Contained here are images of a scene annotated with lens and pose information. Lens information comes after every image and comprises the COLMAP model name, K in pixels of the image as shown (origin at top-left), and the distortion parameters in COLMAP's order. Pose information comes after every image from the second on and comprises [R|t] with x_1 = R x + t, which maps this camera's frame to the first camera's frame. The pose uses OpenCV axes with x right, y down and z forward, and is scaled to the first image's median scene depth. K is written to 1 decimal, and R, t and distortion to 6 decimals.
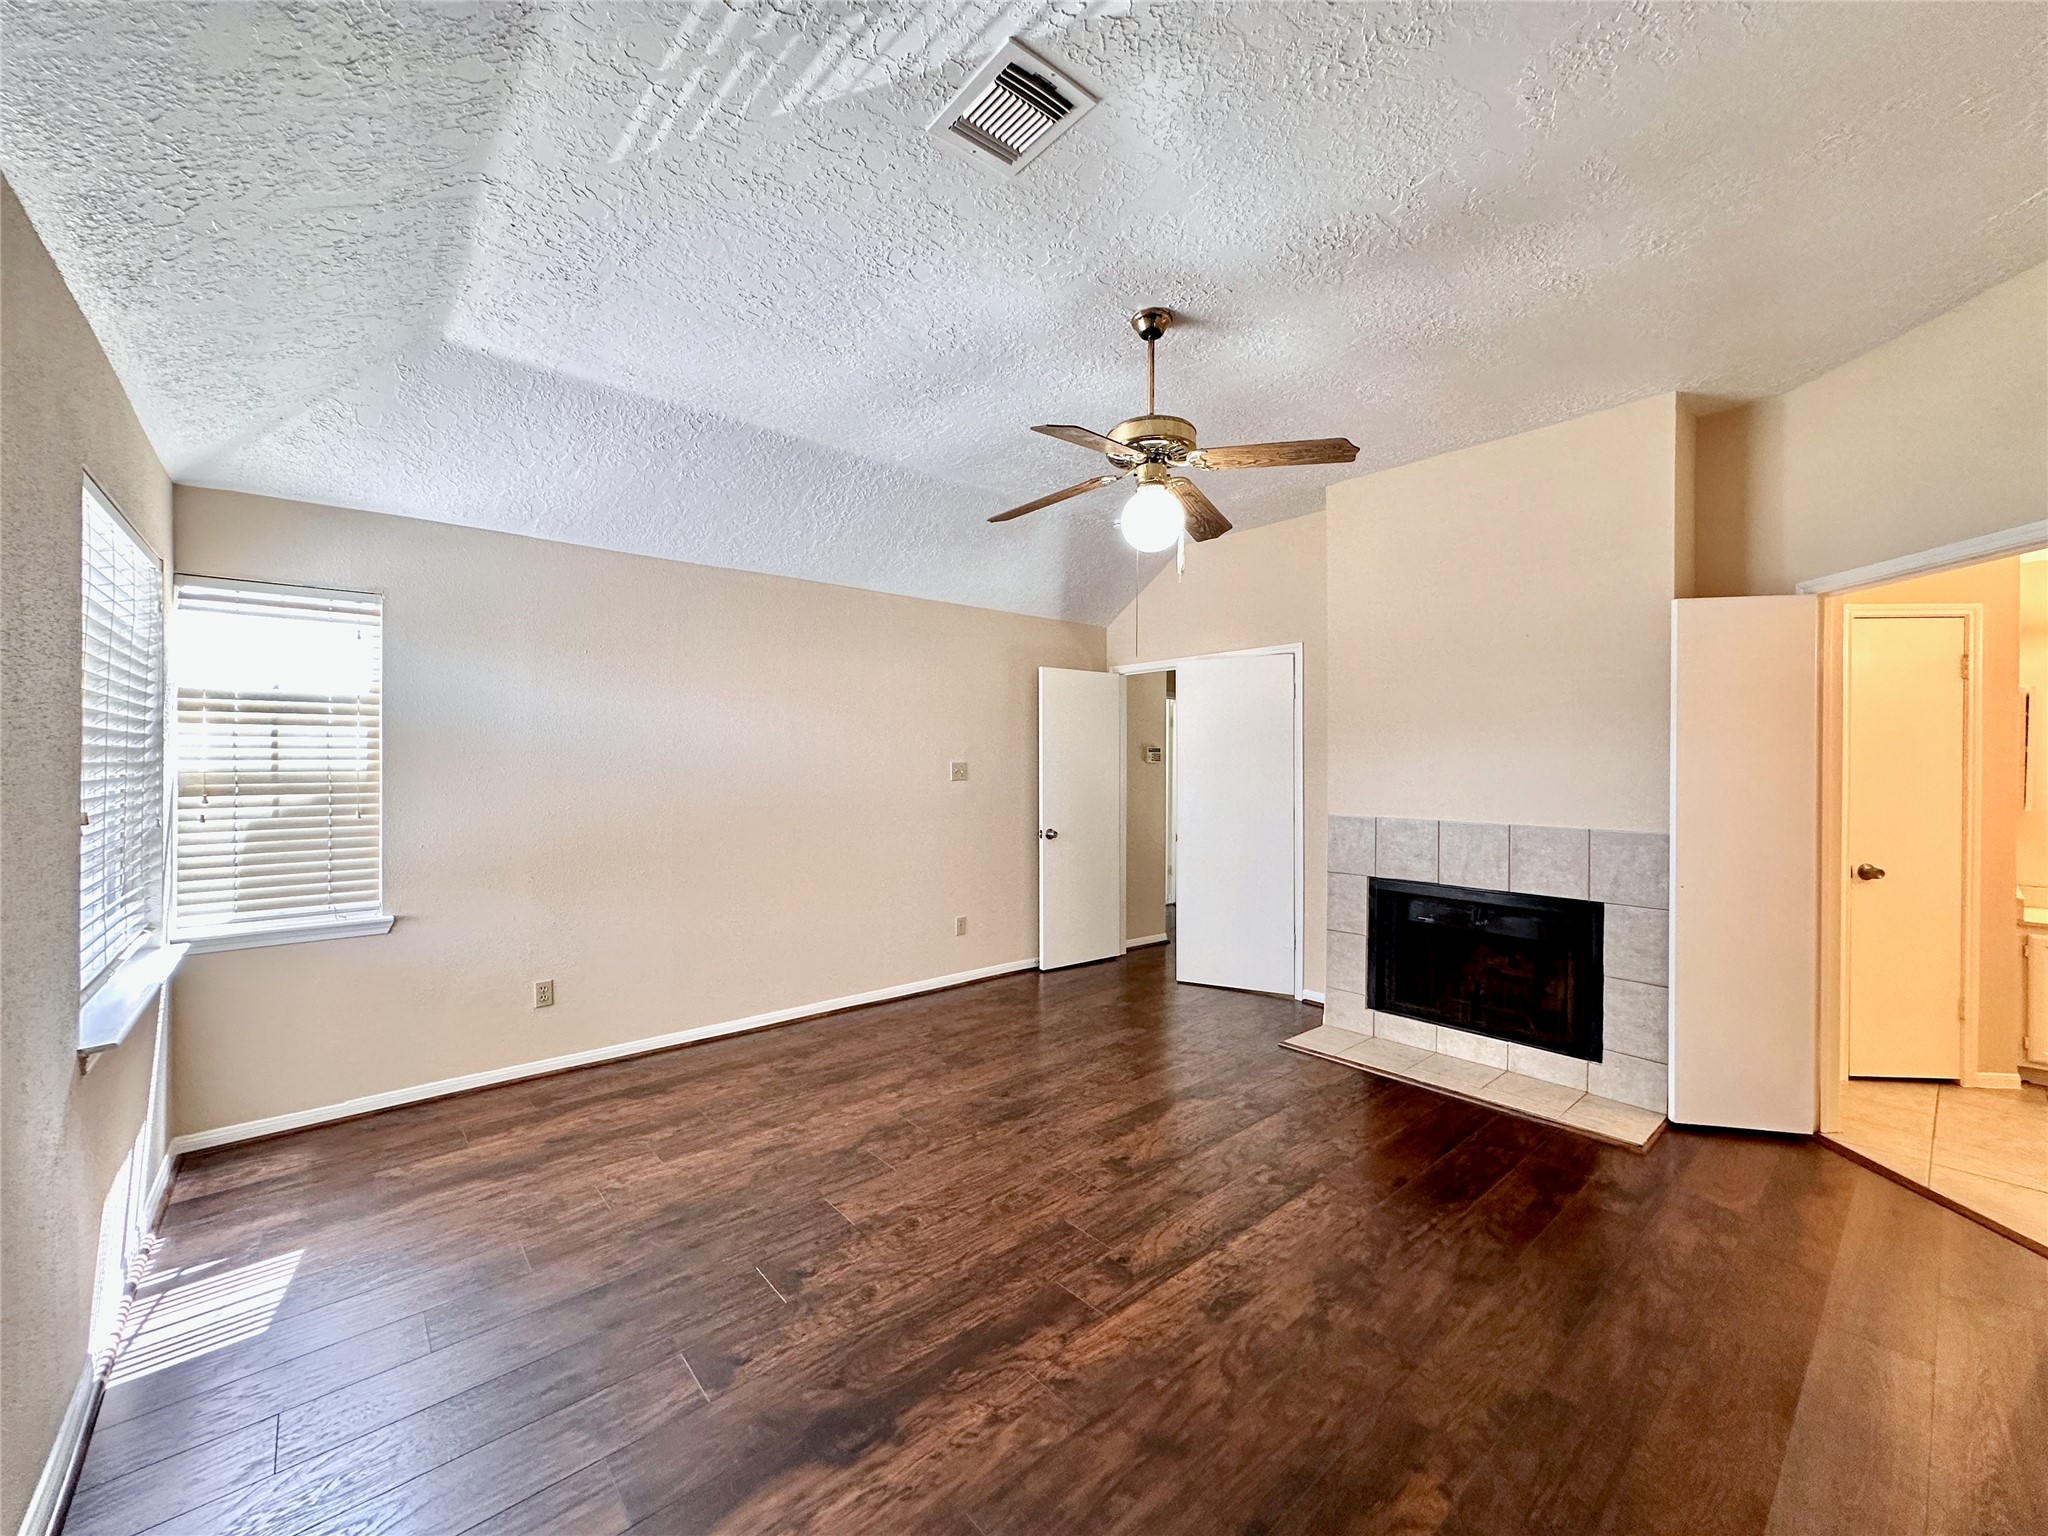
lens RADIAL K [[818.7, 0, 1021.4], [0, 818.7, 766.6], [0, 0, 1]] dist [-0.004529, 0.002905]
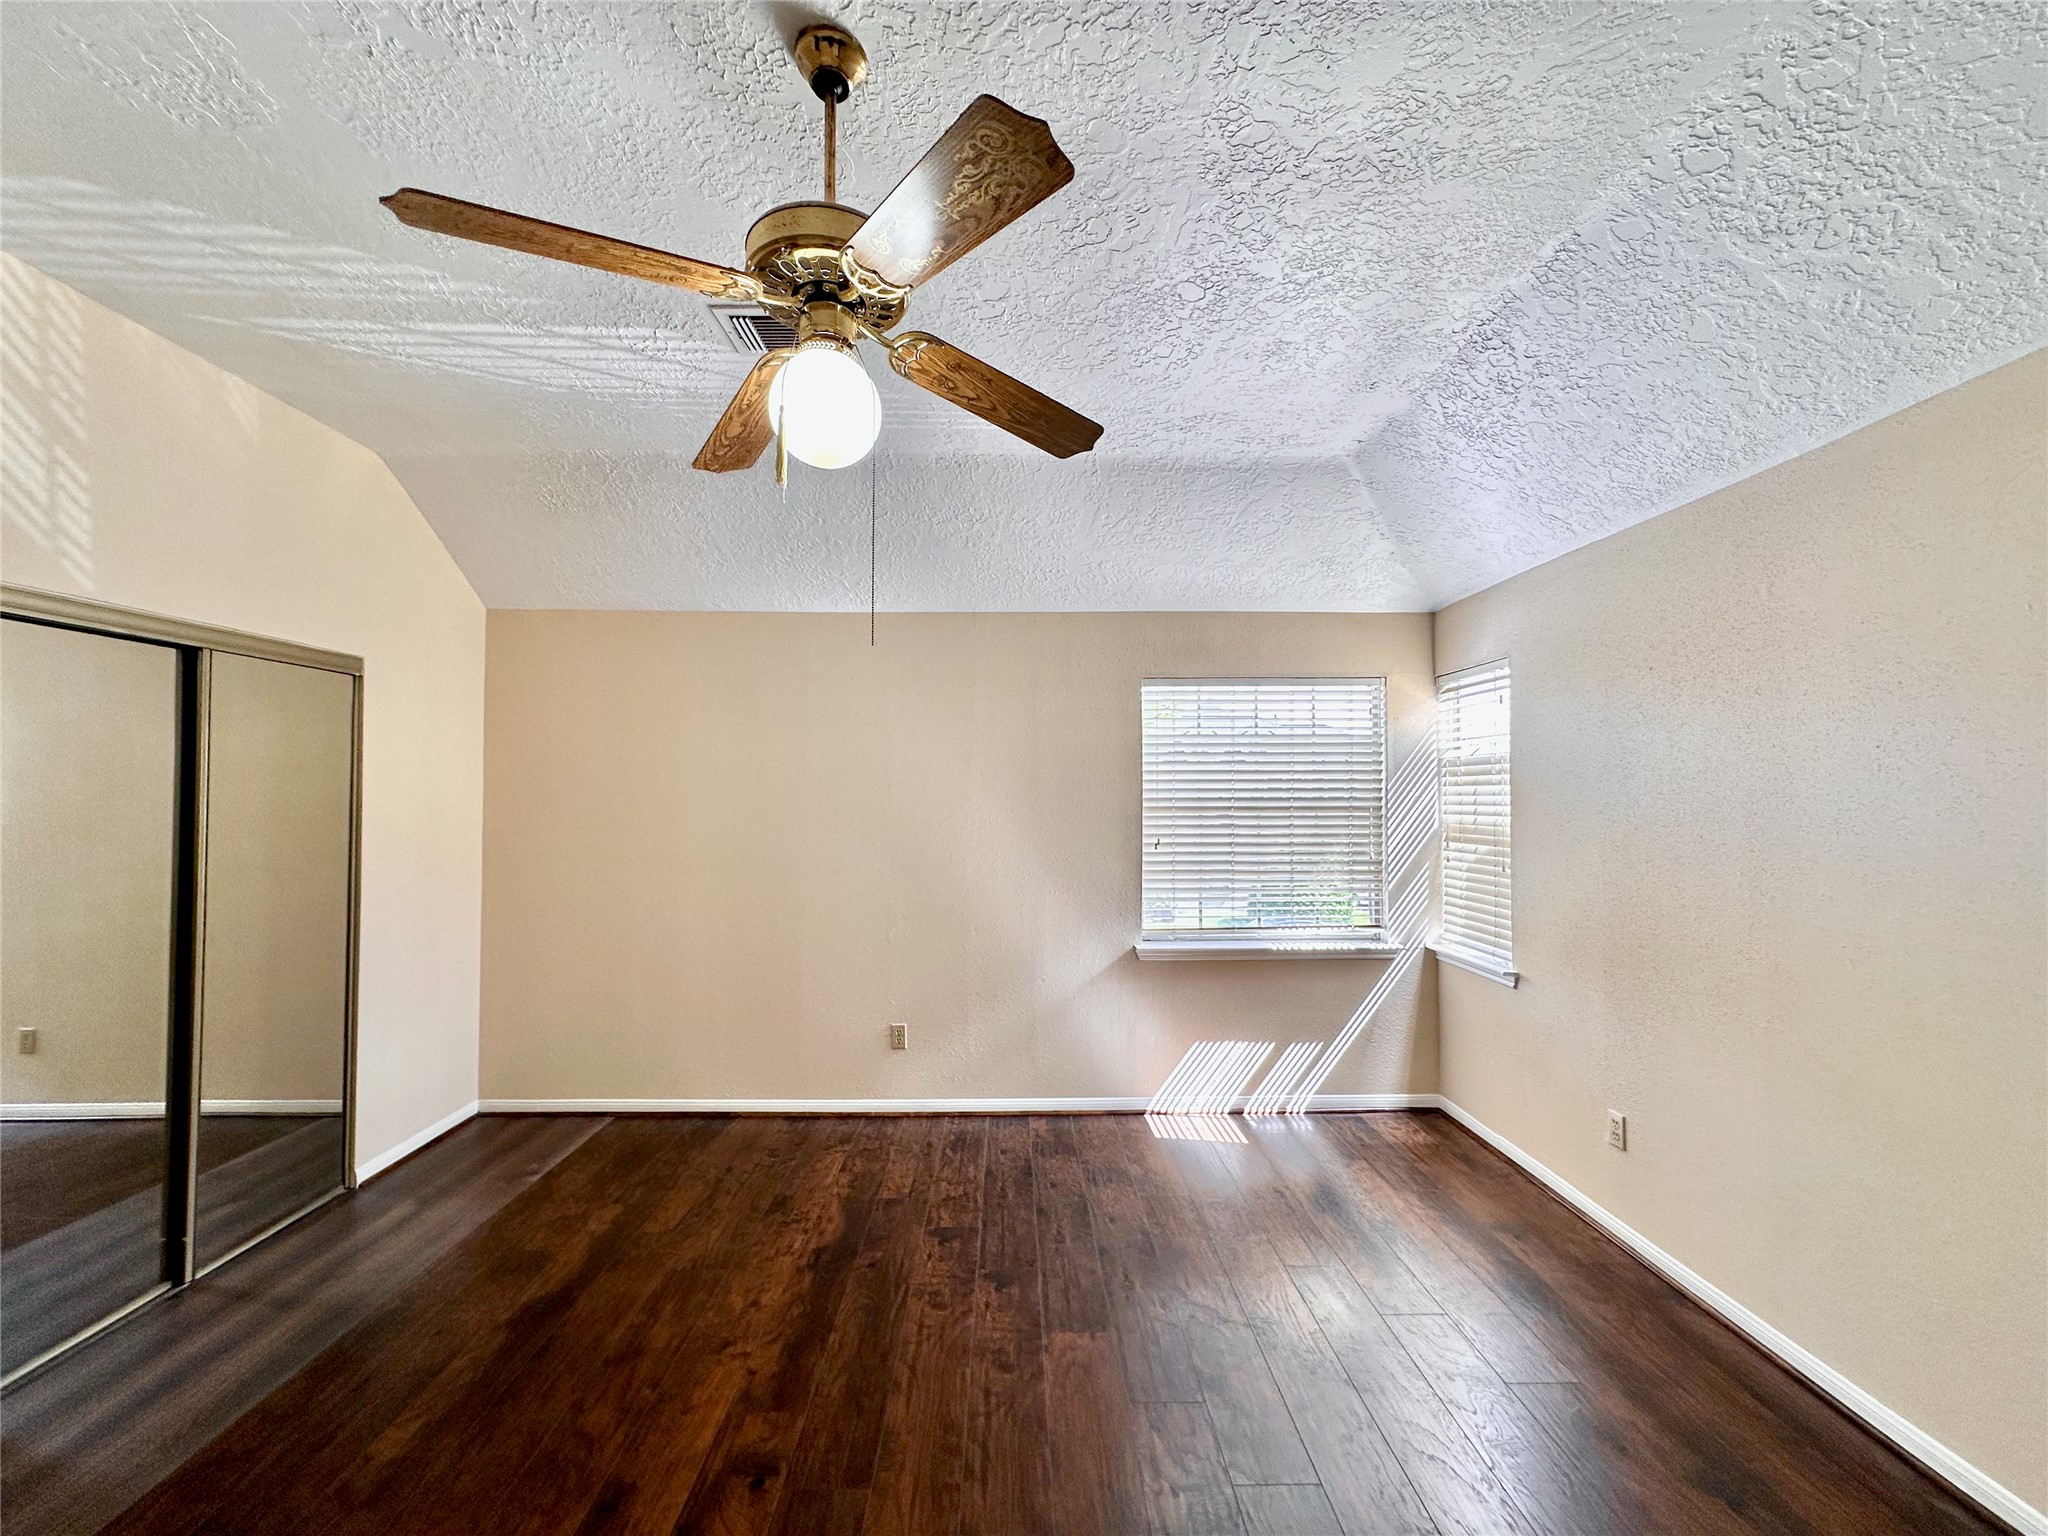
lens RADIAL K [[818.7, 0, 1021.4], [0, 818.7, 766.6], [0, 0, 1]] dist [-0.004529, 0.002905]
pose [[-0.642036, -0.025728, -0.766243, 0.417594], [-0.007166, 0.999594, -0.027559, -0.040240], [0.766641, -0.012203, -0.641960, 1.235579]]
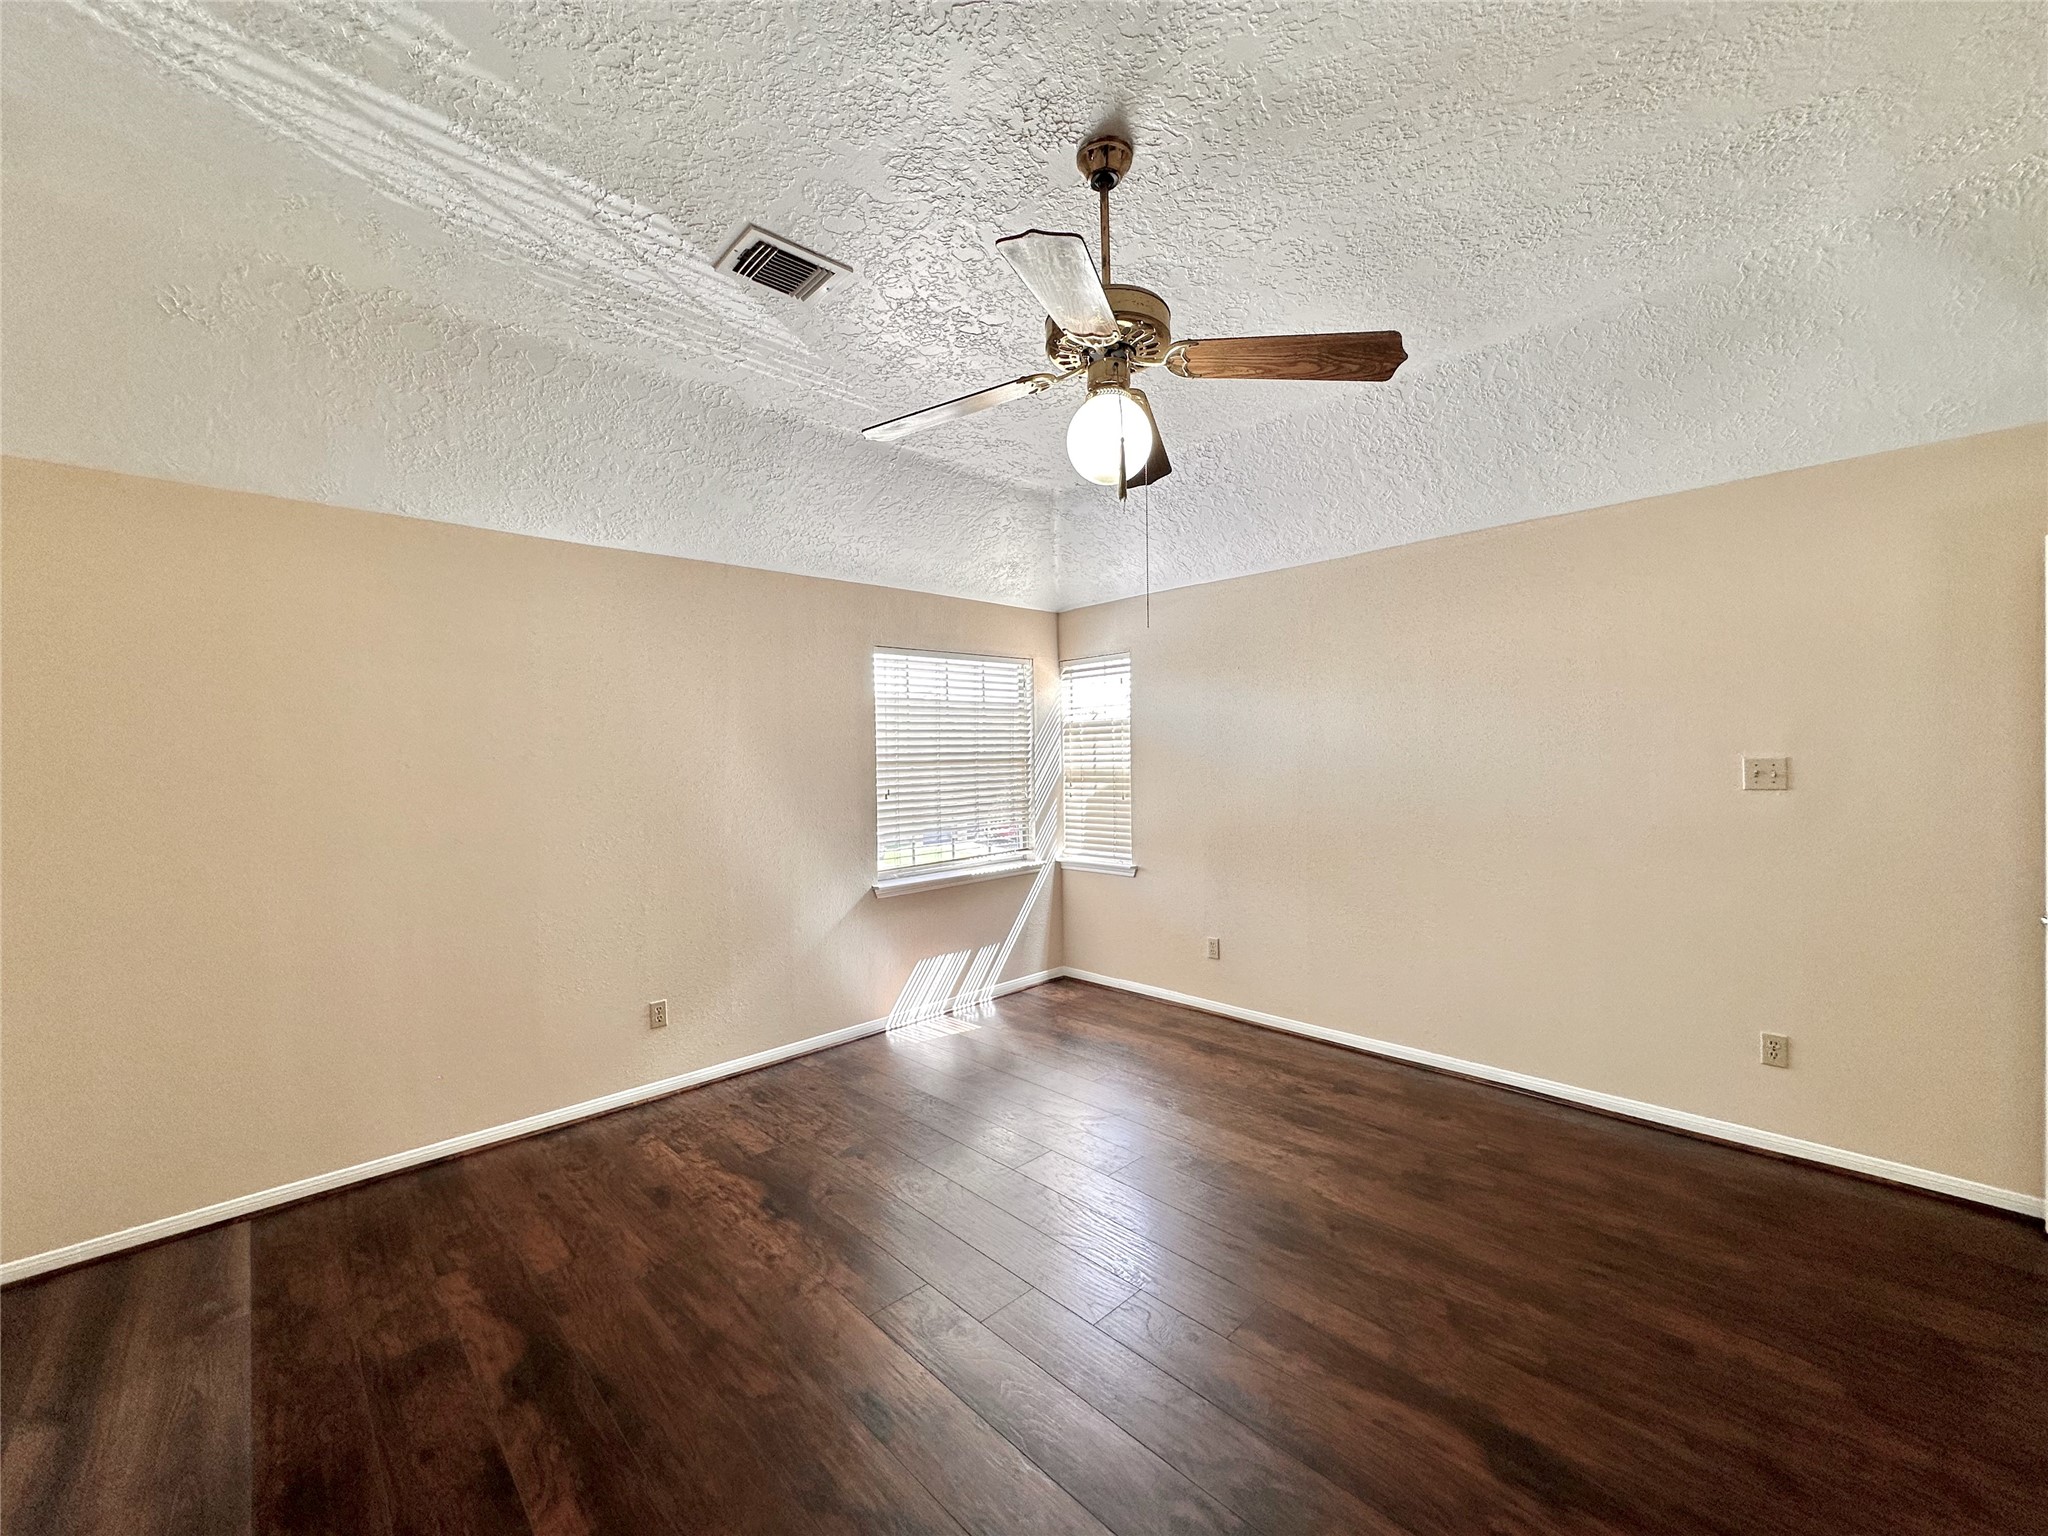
lens RADIAL K [[818.7, 0, 1021.4], [0, 818.7, 766.6], [0, 0, 1]] dist [-0.004529, 0.002905]
pose [[0.051337, 0.012700, -0.998601, 0.744539], [0.011490, 0.999845, 0.013306, -0.022023], [0.998615, -0.012157, 0.051183, 0.749423]]
